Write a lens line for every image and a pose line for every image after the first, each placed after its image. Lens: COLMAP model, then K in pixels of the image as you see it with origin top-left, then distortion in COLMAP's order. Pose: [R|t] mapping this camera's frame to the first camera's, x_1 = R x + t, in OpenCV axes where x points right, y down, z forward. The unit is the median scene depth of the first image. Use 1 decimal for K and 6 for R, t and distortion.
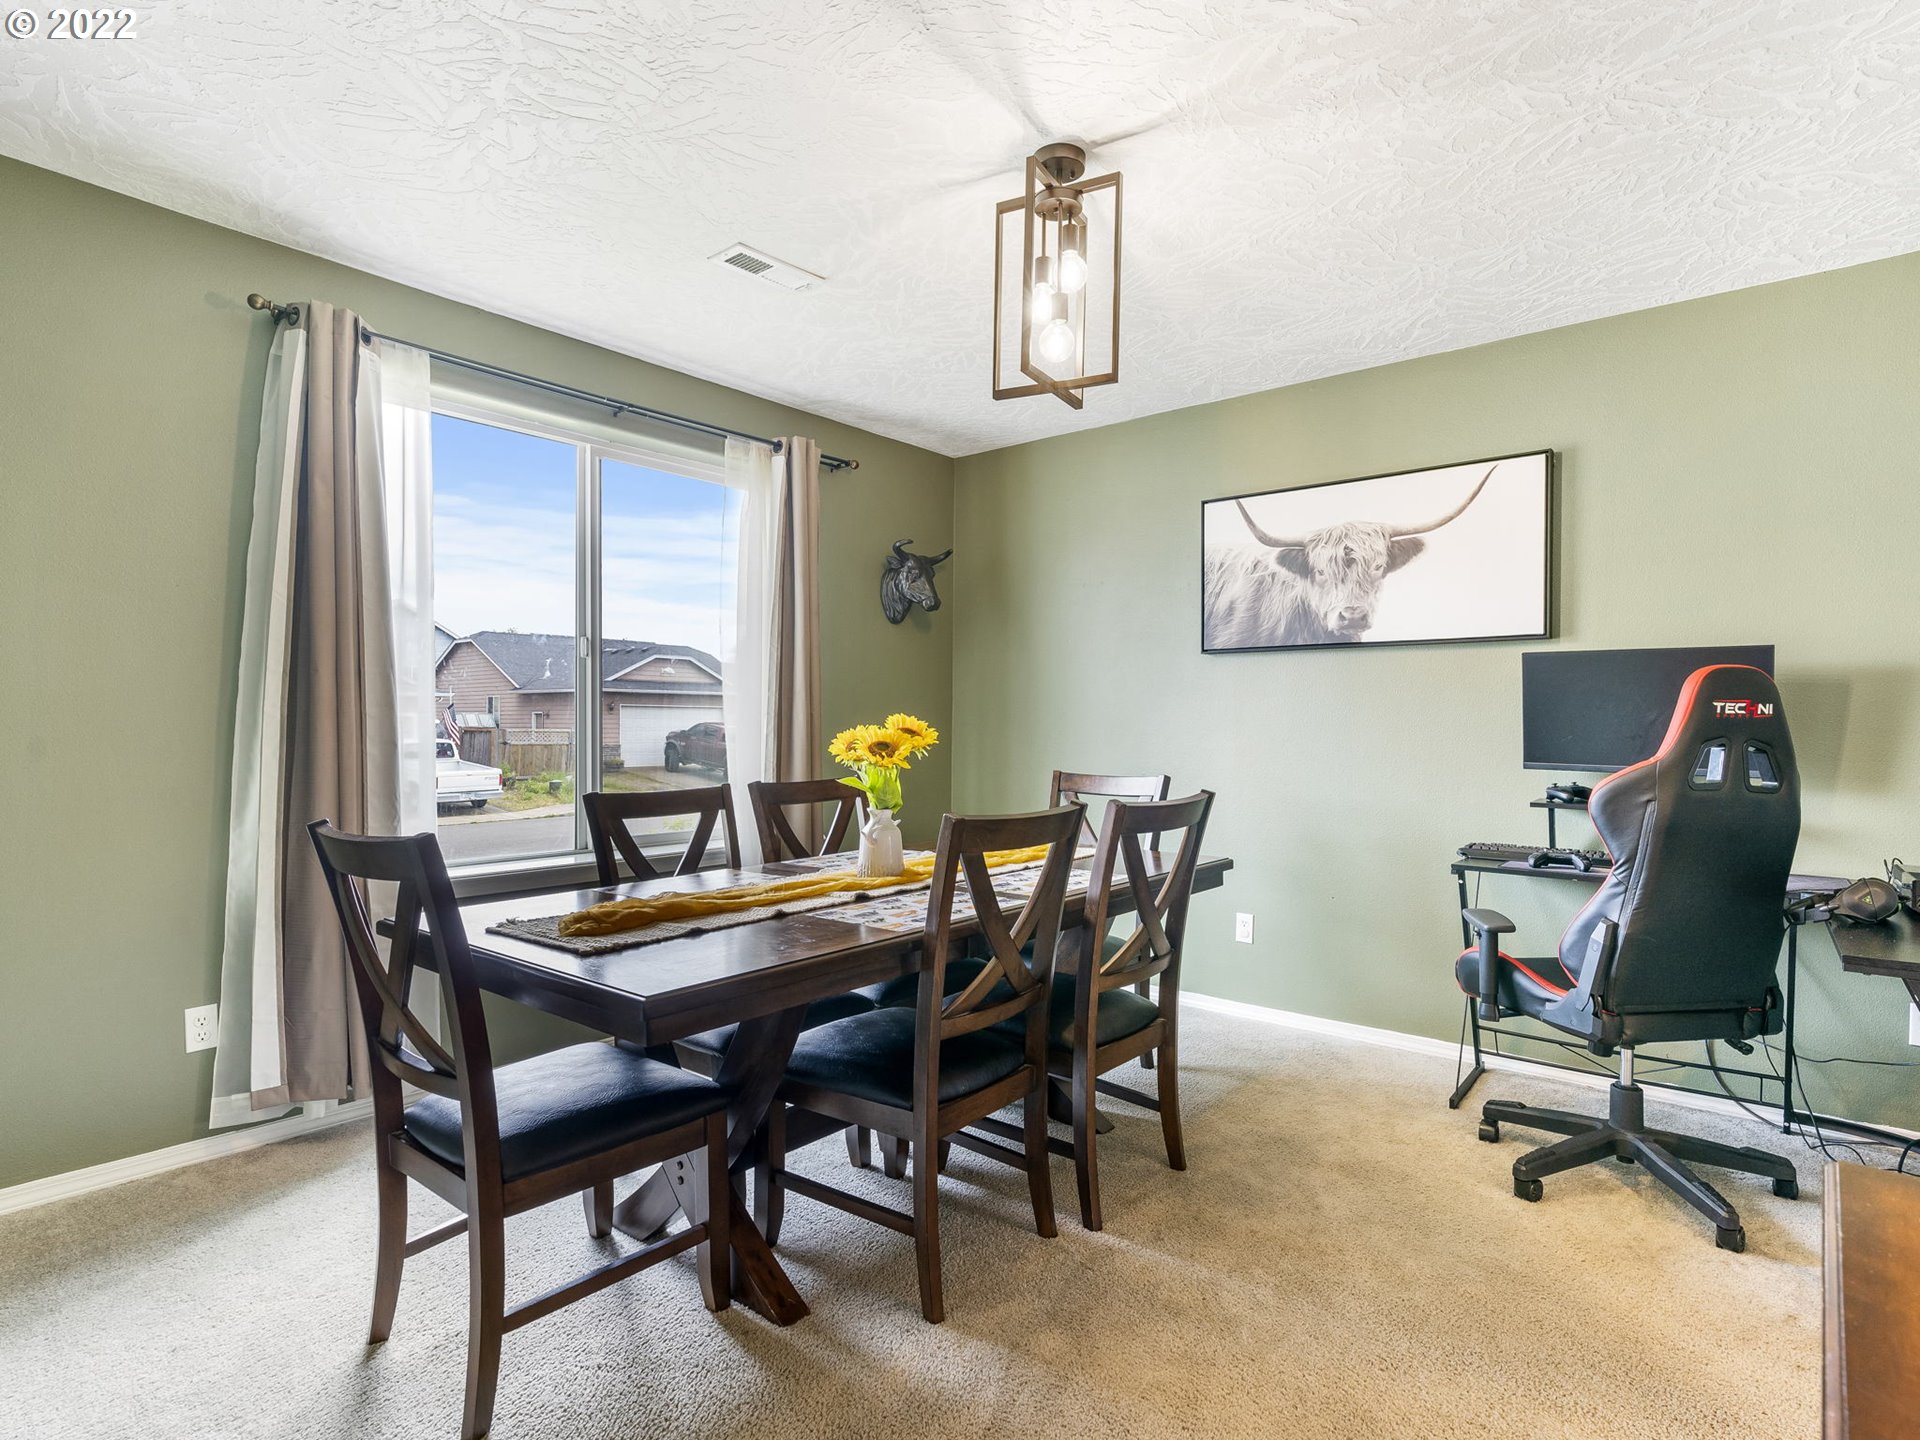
lens RADIAL K [[992.2, 0, 961.1], [0, 992.2, 745.4], [0, 0, 1]] dist [-0.004981, 0.000451]
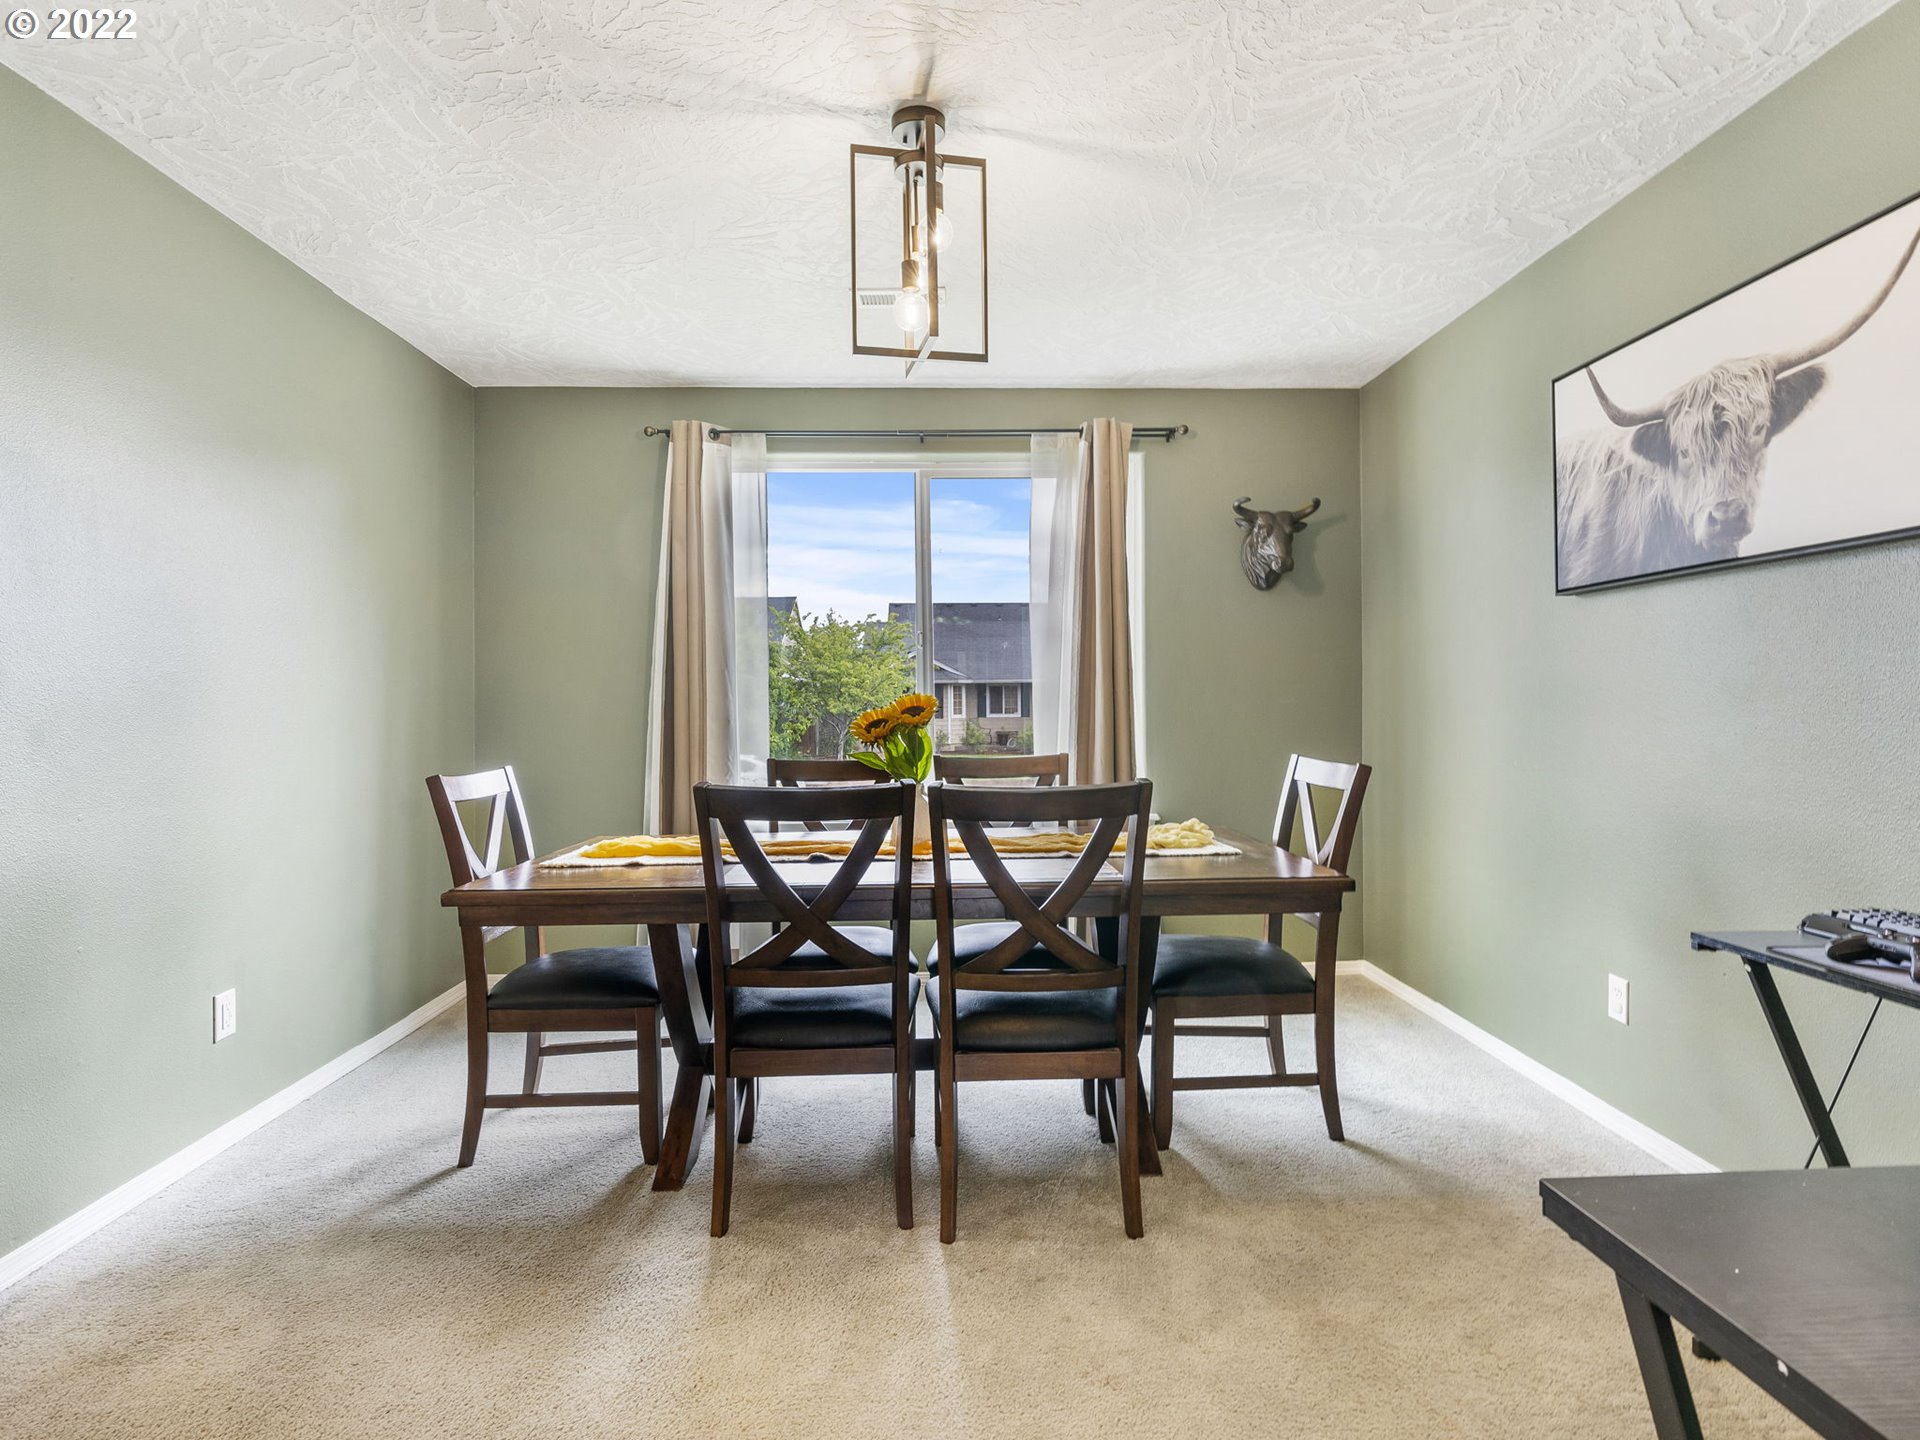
lens RADIAL K [[986.8, 0, 967.5], [0, 986.8, 715.5], [0, 0, 1]] dist [-0.005372, 0.001462]
pose [[0.669888, -0.000400, -0.742462, 0.522147], [-0.005965, 0.999965, -0.005920, -0.001052], [0.742438, 0.008395, 0.669862, 0.242303]]
